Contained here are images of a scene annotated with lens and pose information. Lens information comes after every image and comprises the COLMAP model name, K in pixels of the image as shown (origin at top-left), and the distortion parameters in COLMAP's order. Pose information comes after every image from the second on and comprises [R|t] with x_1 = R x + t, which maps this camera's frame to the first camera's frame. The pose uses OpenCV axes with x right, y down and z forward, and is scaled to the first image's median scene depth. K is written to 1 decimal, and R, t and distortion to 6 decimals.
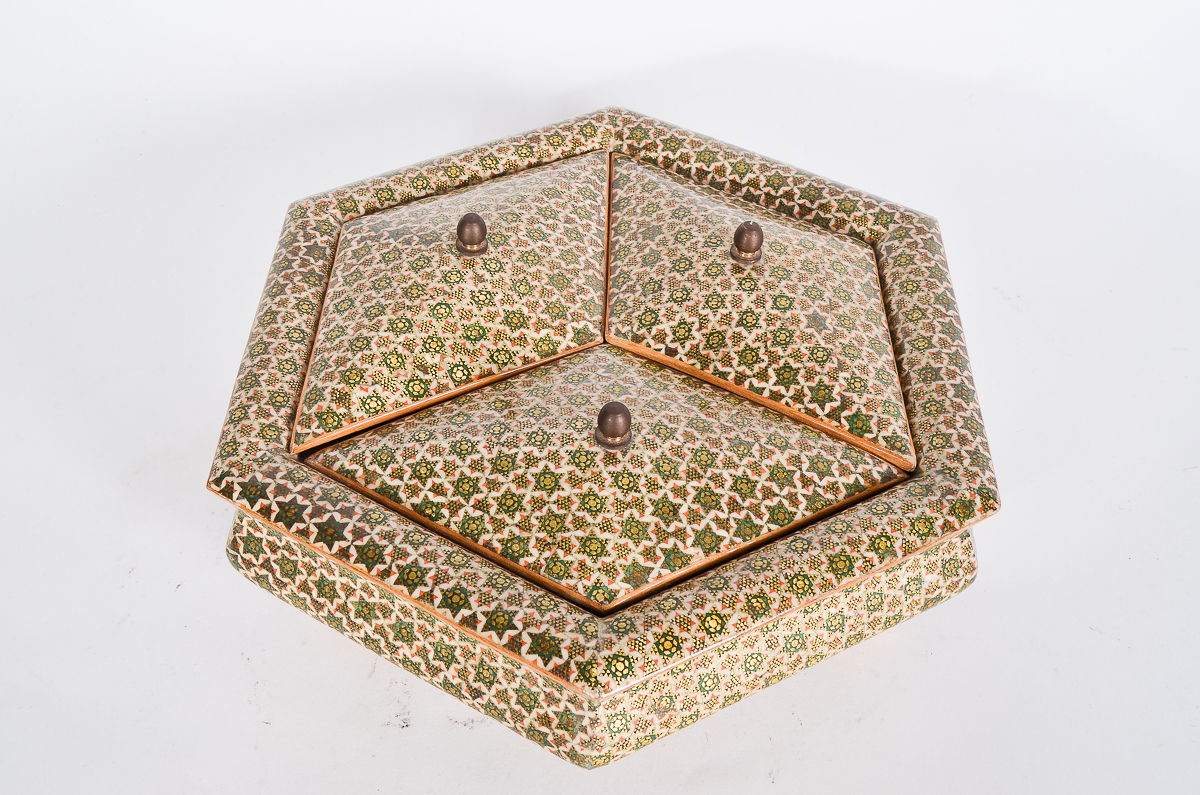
lens RADIAL K [[1323.8, 0, 618.3], [0, 1323.8, 451.2], [0, 0, 1]] dist [-0.066791, 0.000000]
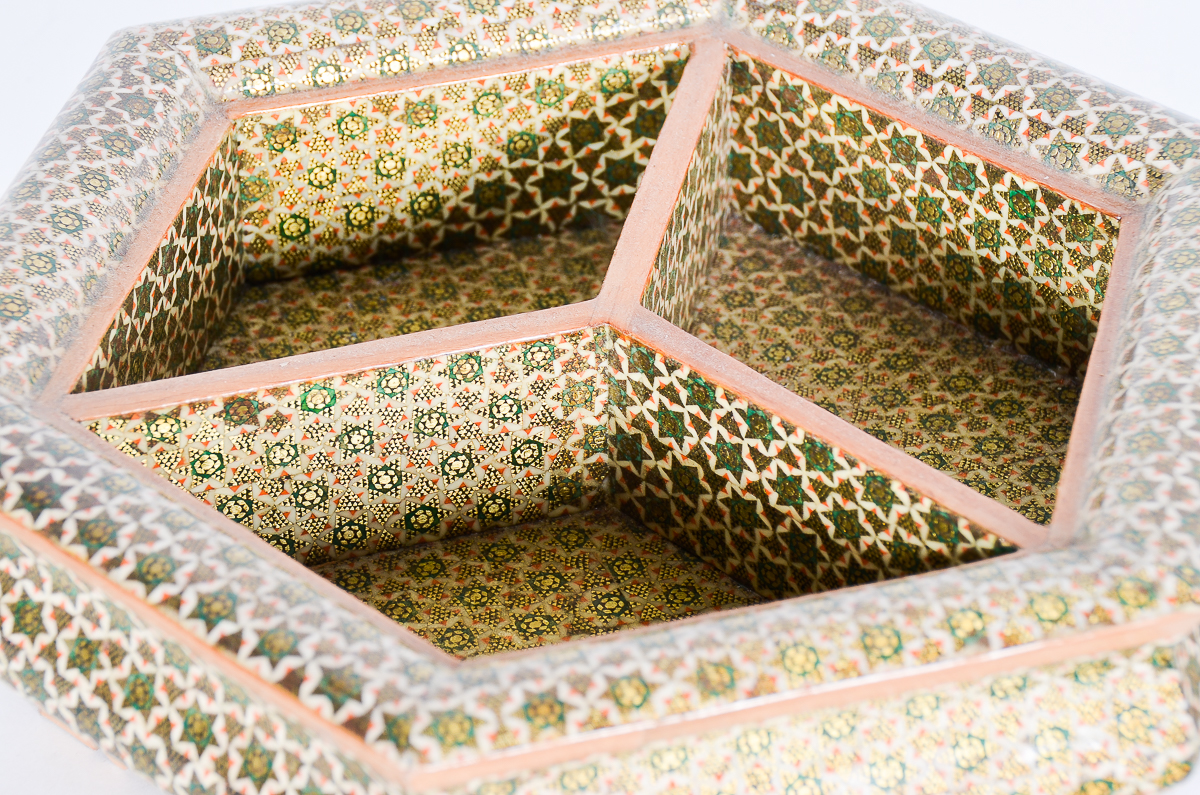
lens RADIAL K [[3575.9, 0, 602.2], [0, 3575.9, 459.6], [0, 0, 1]] dist [0.415631, 0.000000]
pose [[0.977284, 0.104050, -0.184634, 0.296104], [-0.137637, 0.974065, -0.179590, 0.274157], [0.161159, 0.200923, 0.966260, -0.481825]]
